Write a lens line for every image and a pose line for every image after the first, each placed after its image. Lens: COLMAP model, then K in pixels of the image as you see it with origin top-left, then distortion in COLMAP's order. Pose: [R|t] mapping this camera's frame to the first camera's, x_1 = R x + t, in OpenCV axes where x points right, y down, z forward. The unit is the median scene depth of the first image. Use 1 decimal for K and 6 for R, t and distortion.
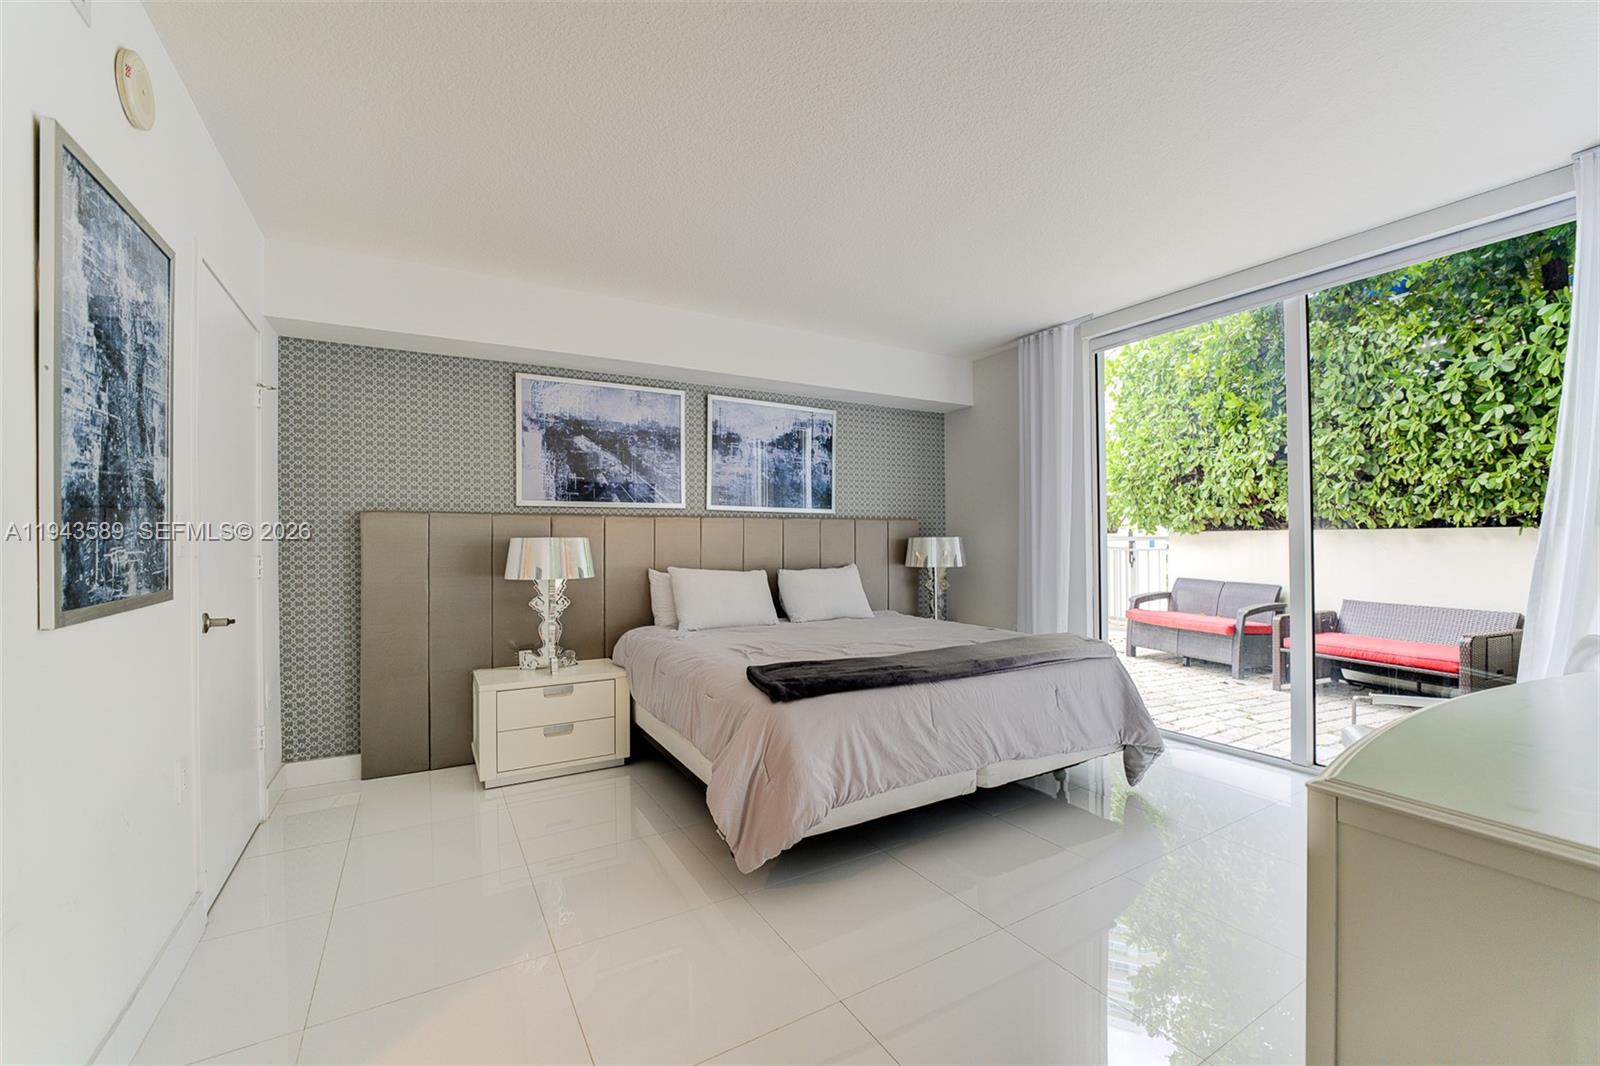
lens RADIAL K [[630.5, 0, 800.0], [0, 630.5, 533.0], [0, 0, 1]] dist [0.000645, -0.000078]
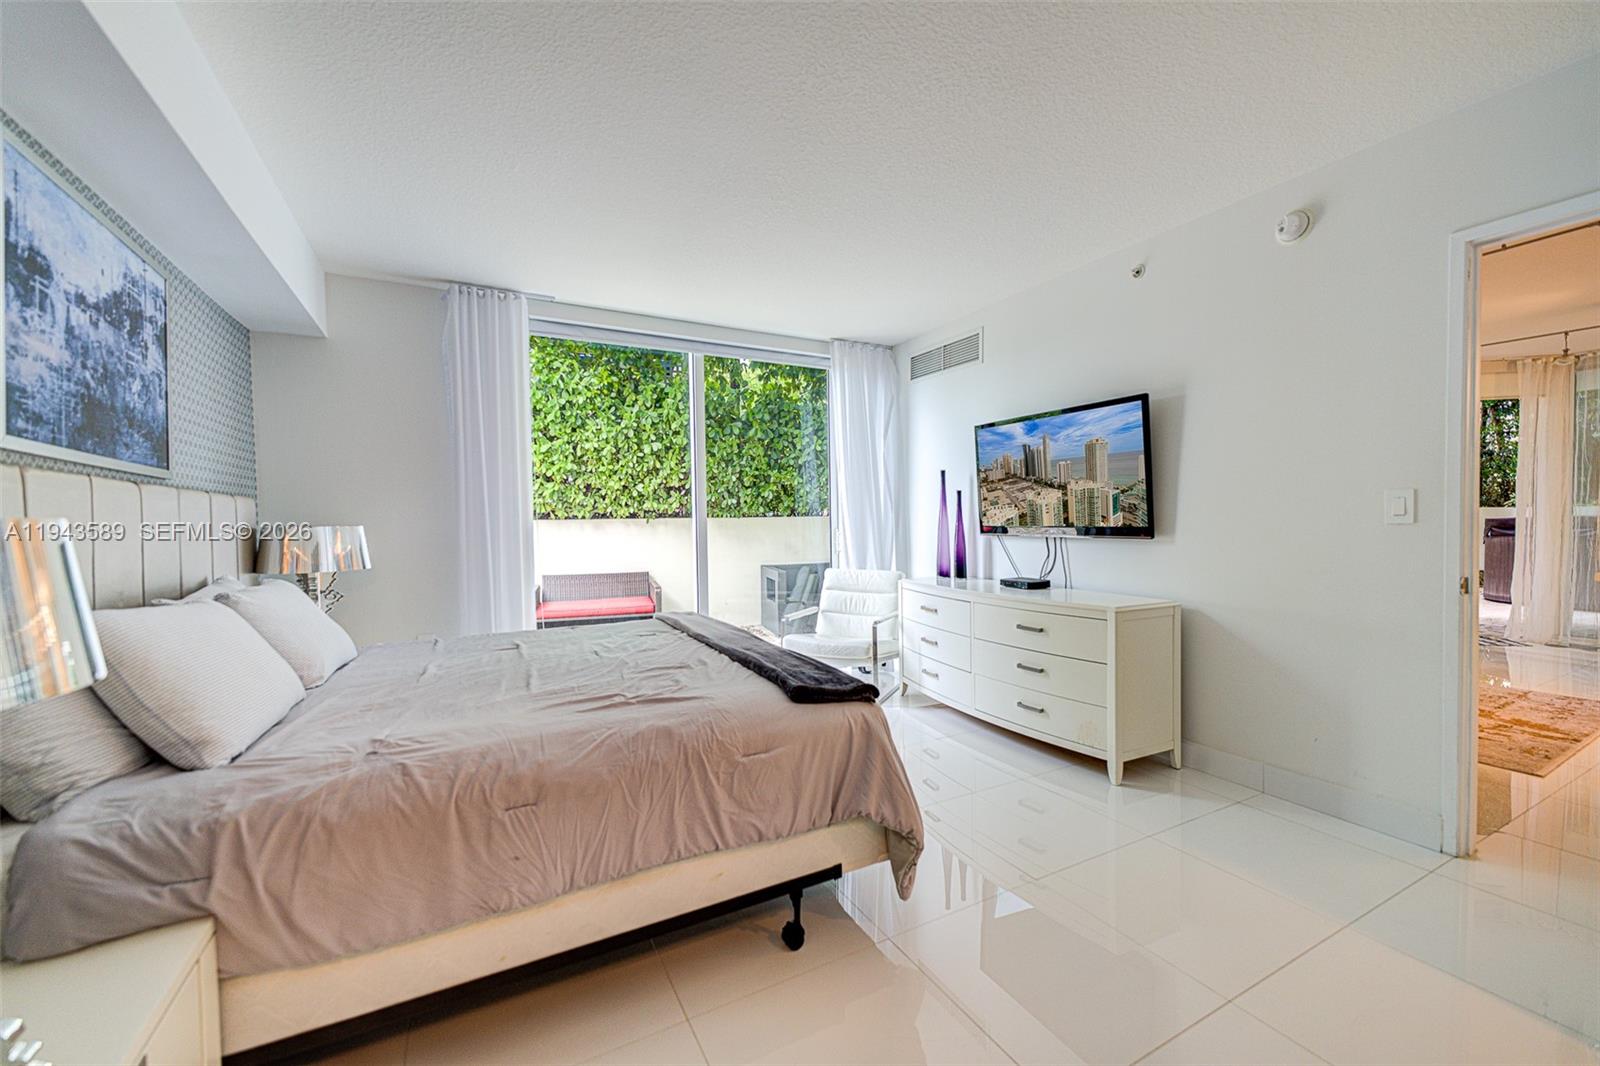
lens RADIAL K [[630.5, 0, 800.0], [0, 630.5, 533.0], [0, 0, 1]] dist [0.000645, -0.000078]
pose [[0.051645, -0.013914, 0.998569, -0.452278], [0.006800, 0.999885, 0.013581, 0.007877], [-0.998642, 0.006089, 0.051734, 0.517614]]
